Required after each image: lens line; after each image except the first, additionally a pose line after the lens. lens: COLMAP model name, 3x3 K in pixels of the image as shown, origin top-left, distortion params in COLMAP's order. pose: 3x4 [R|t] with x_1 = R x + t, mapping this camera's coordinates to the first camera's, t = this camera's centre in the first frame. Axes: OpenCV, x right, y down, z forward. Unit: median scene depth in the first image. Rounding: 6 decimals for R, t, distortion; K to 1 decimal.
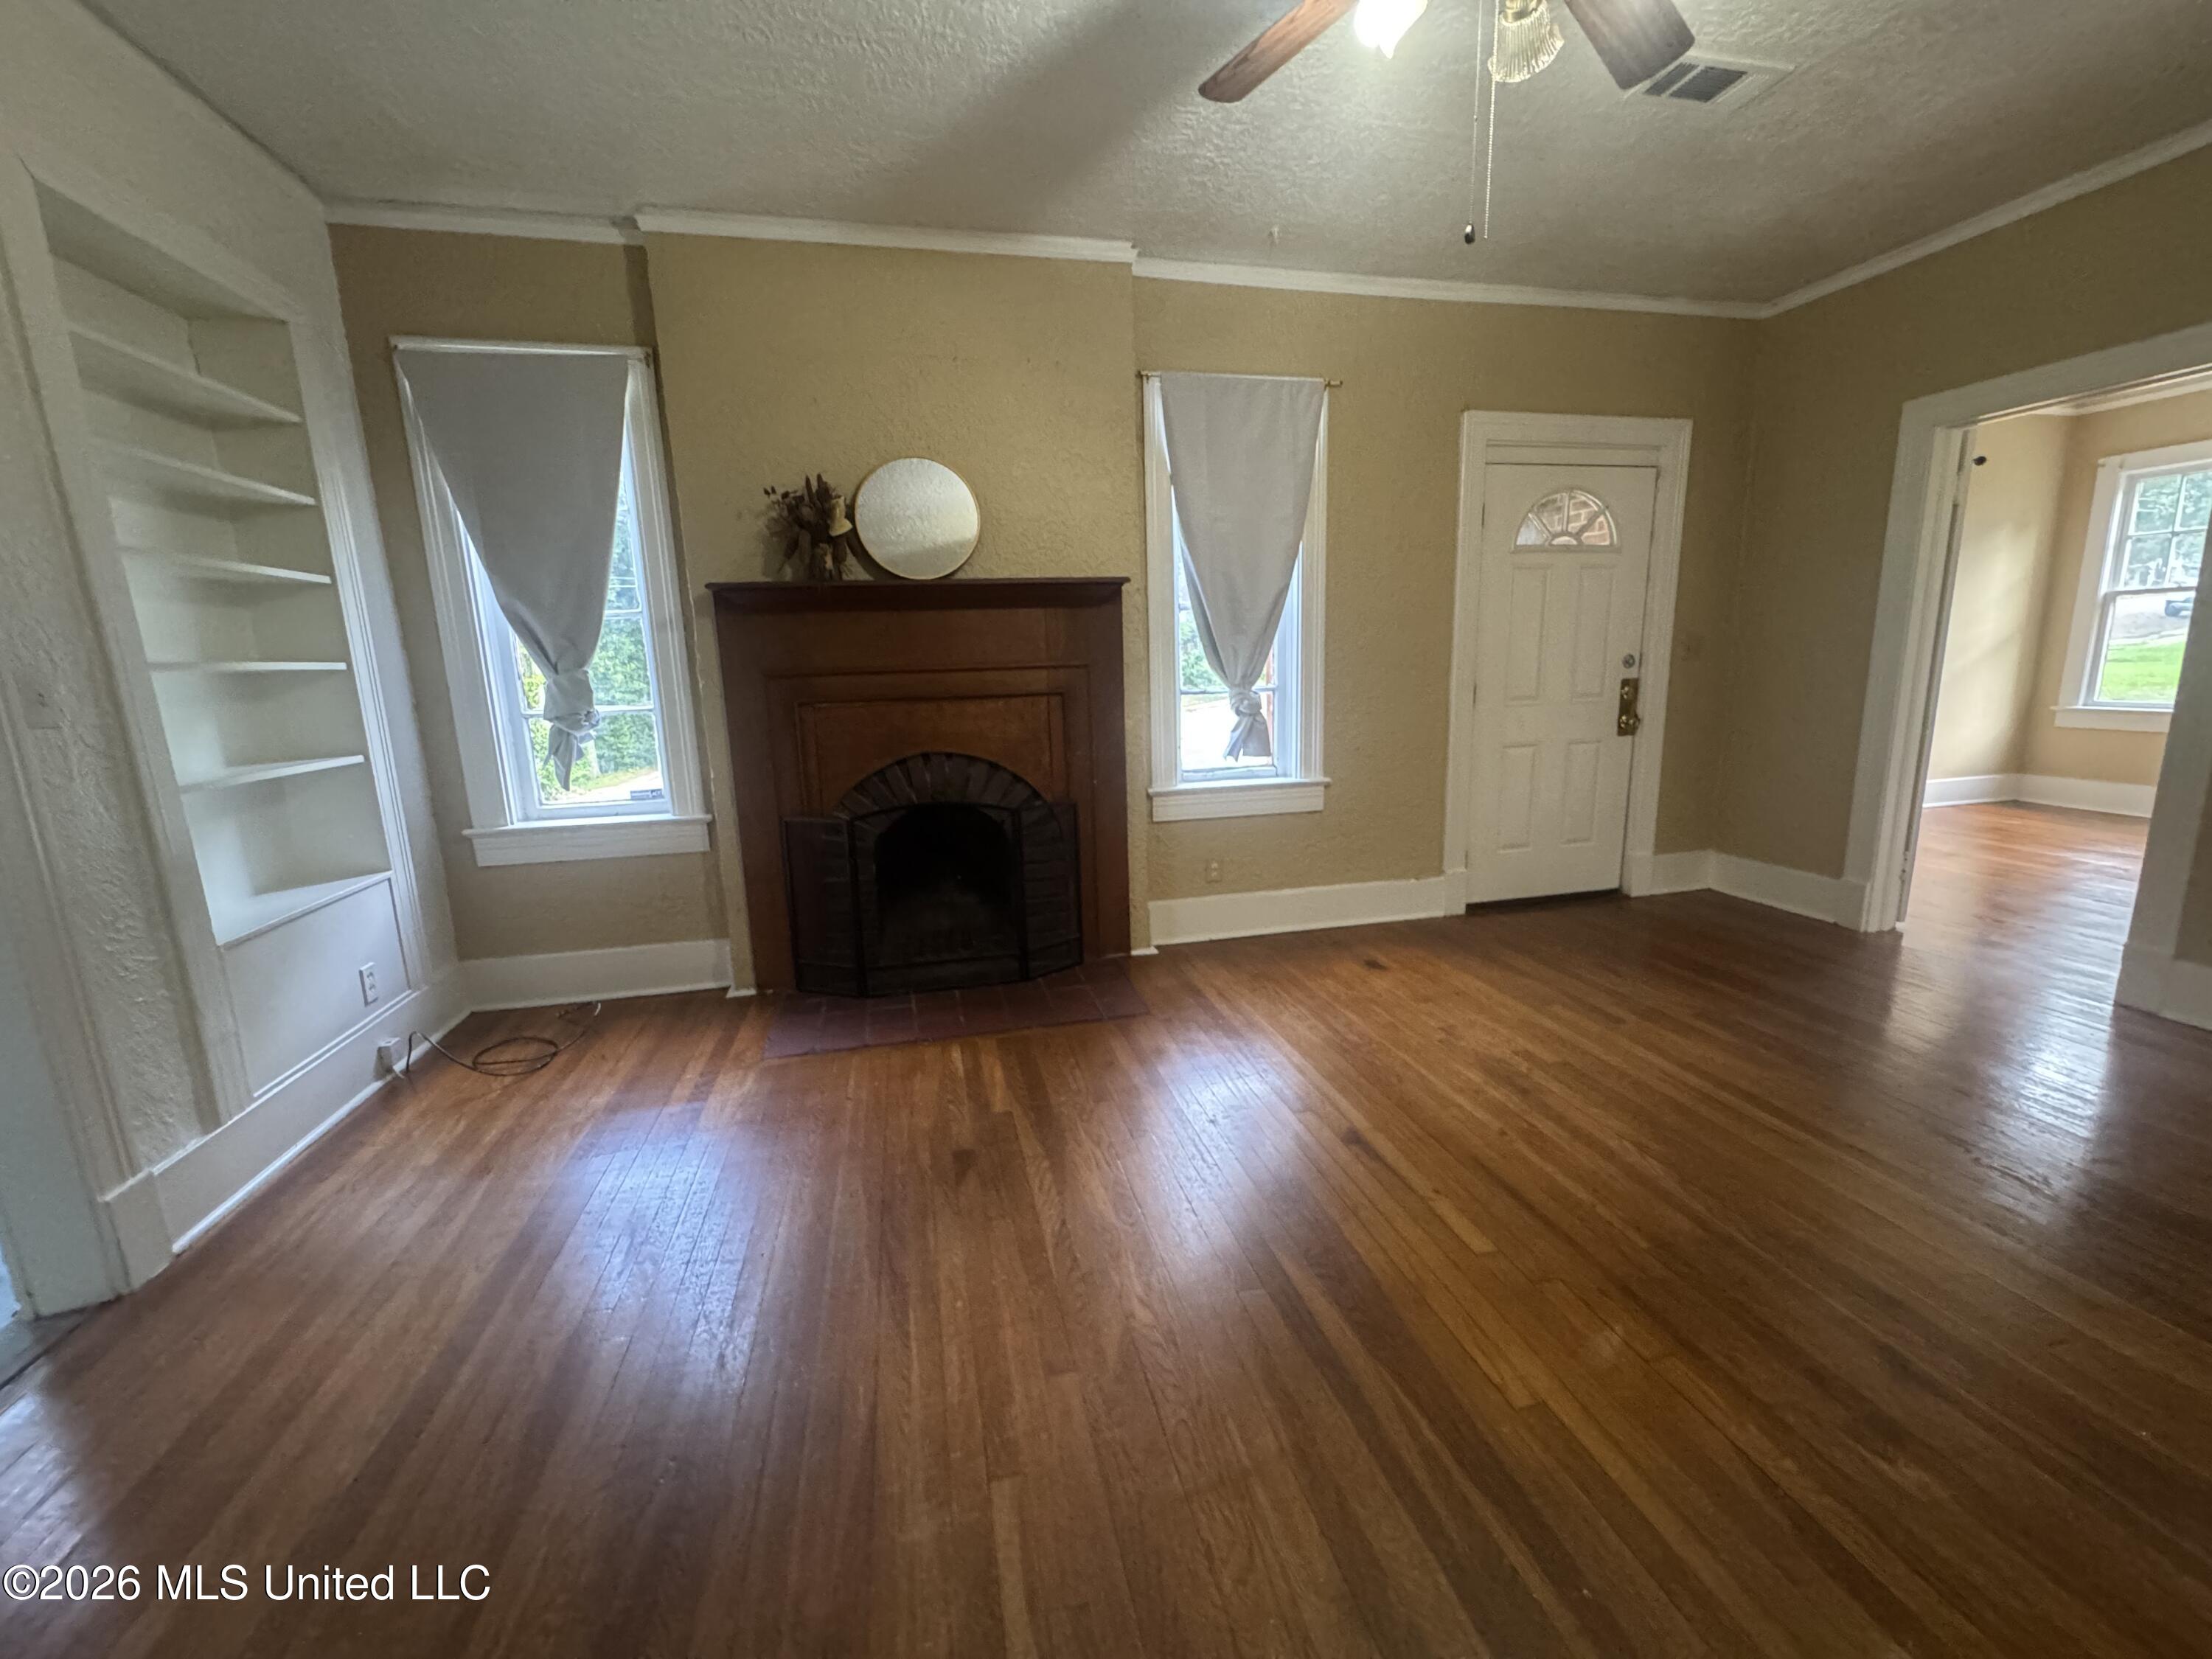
lens RADIAL K [[882.6, 0, 1109.5], [0, 882.6, 832.6], [0, 0, 1]] dist [-0.002526, 0.000771]
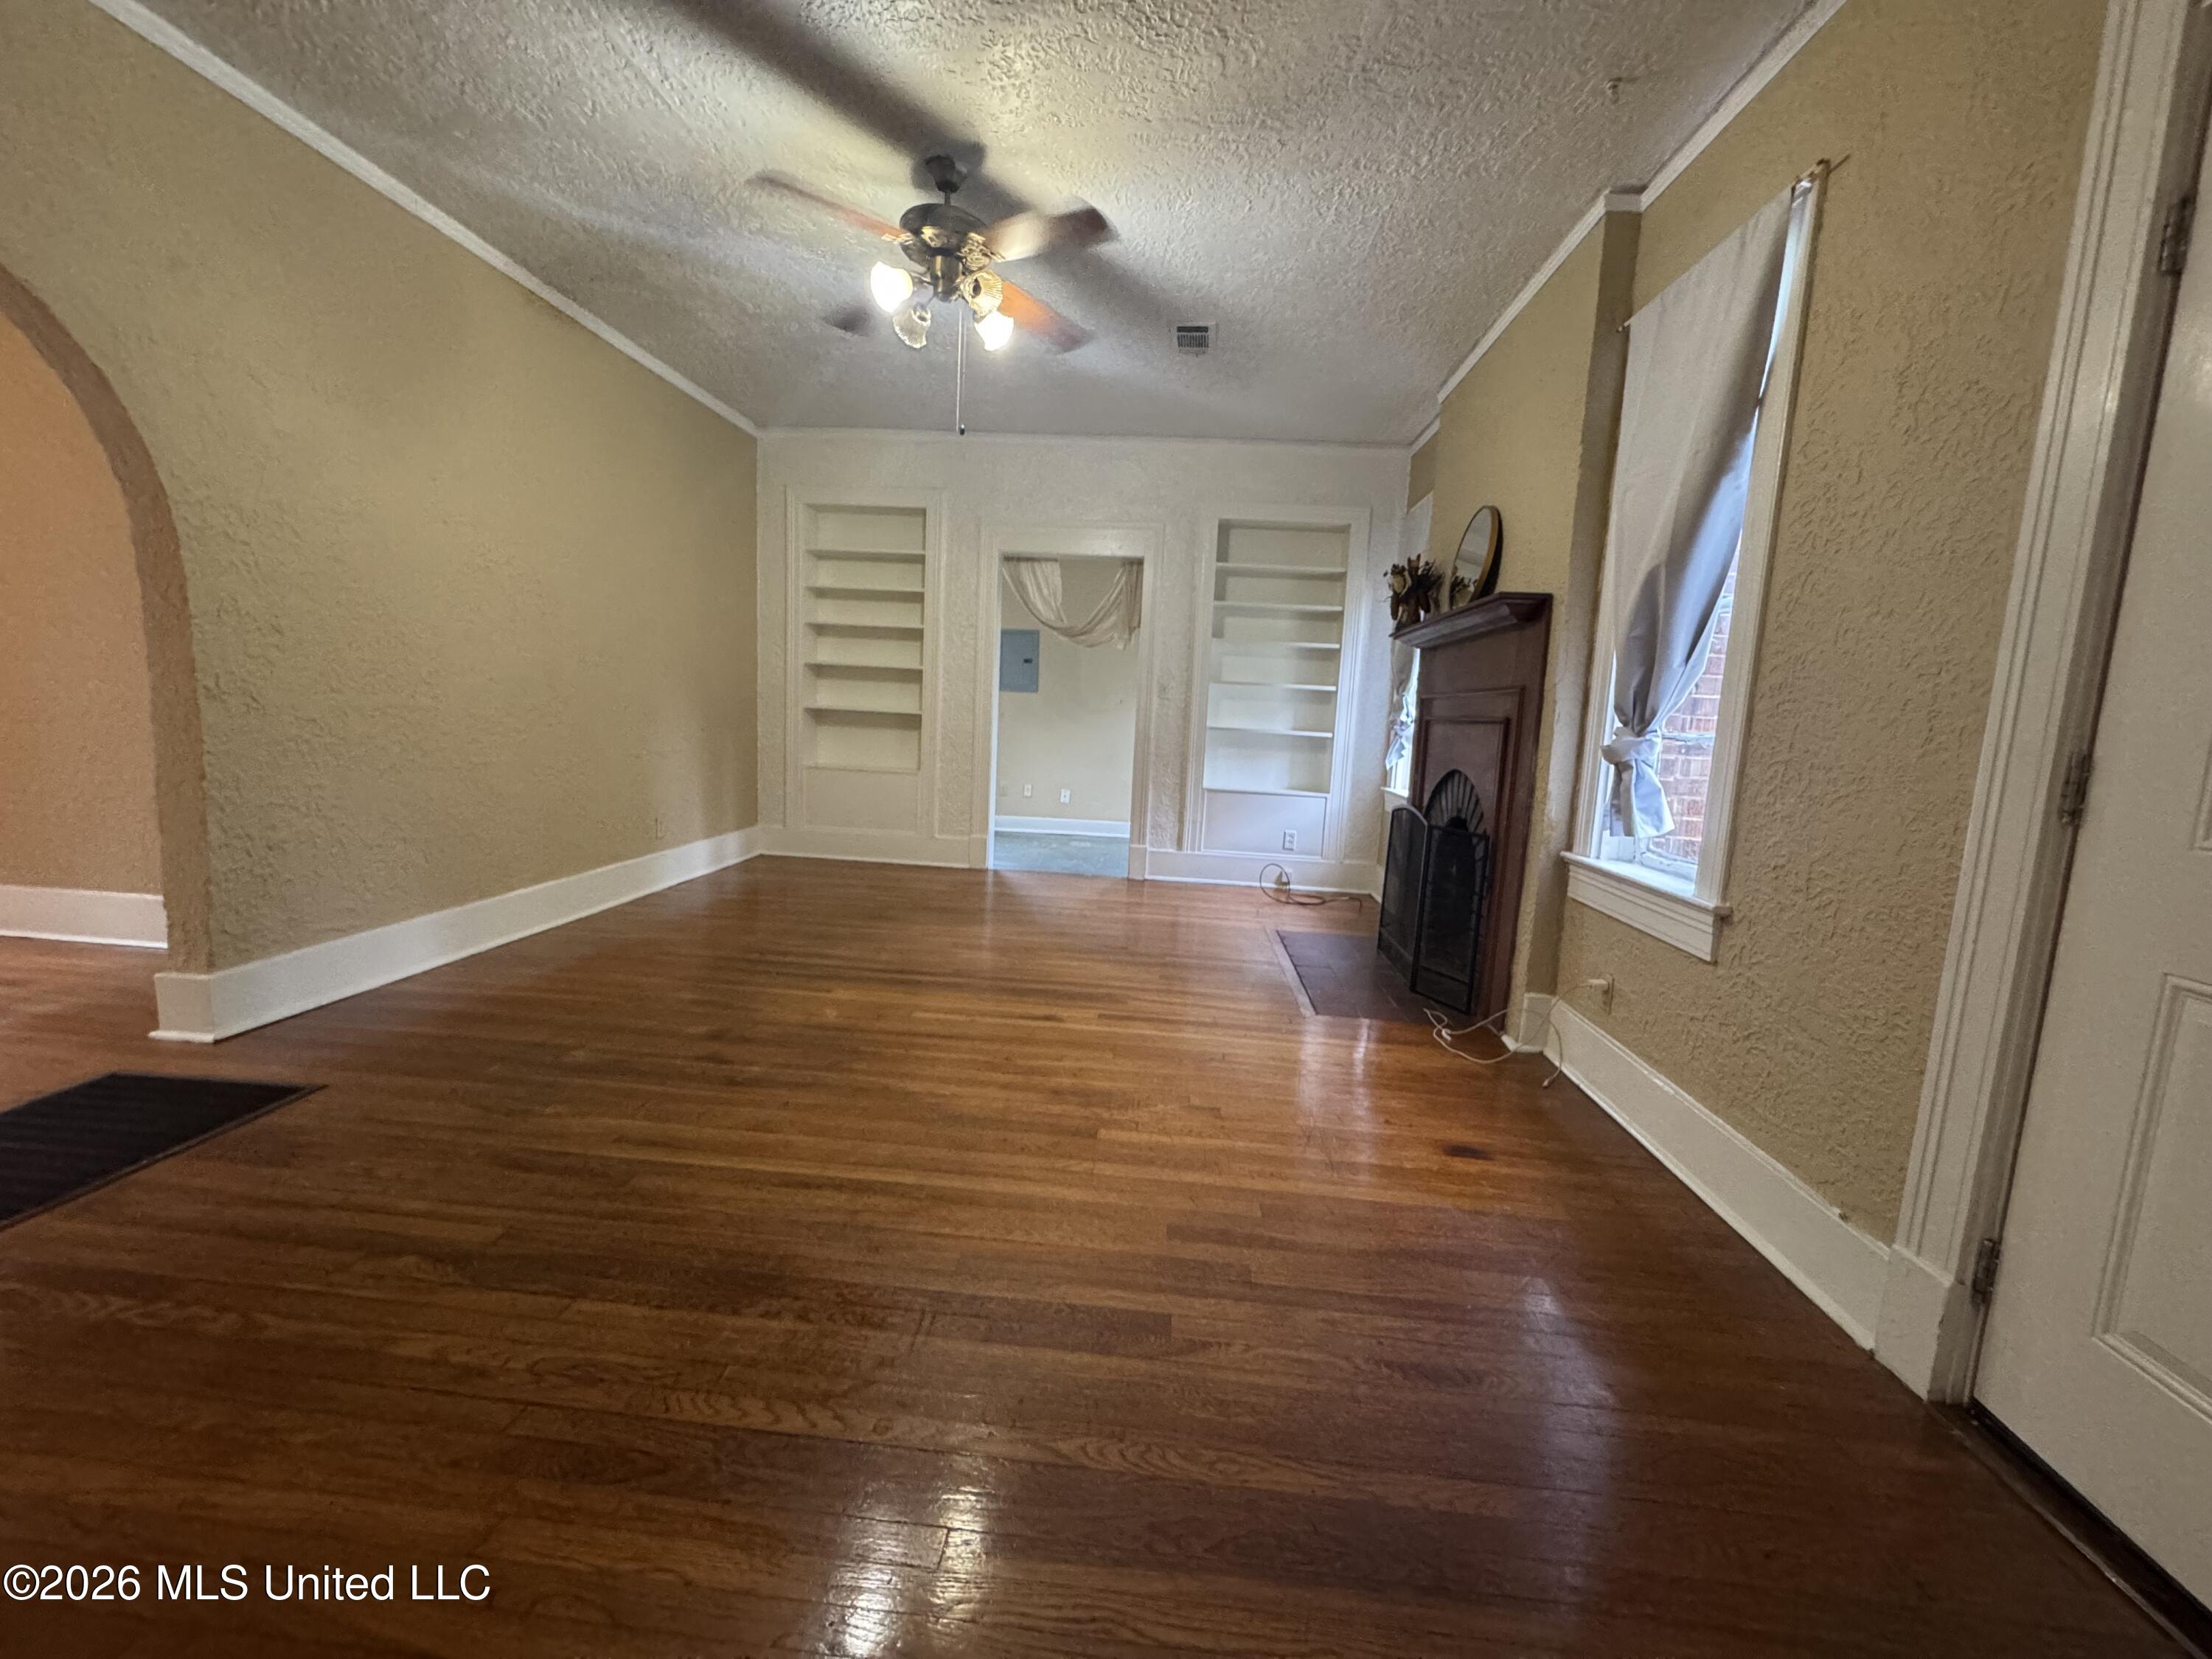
lens RADIAL K [[882.6, 0, 1107.1], [0, 882.6, 823.9], [0, 0, 1]] dist [-0.002526, 0.000771]
pose [[-0.295126, 0.134507, -0.945943, 1.288799], [-0.229343, 0.951124, 0.206796, -0.202323], [0.927525, 0.277976, -0.249853, 1.157514]]
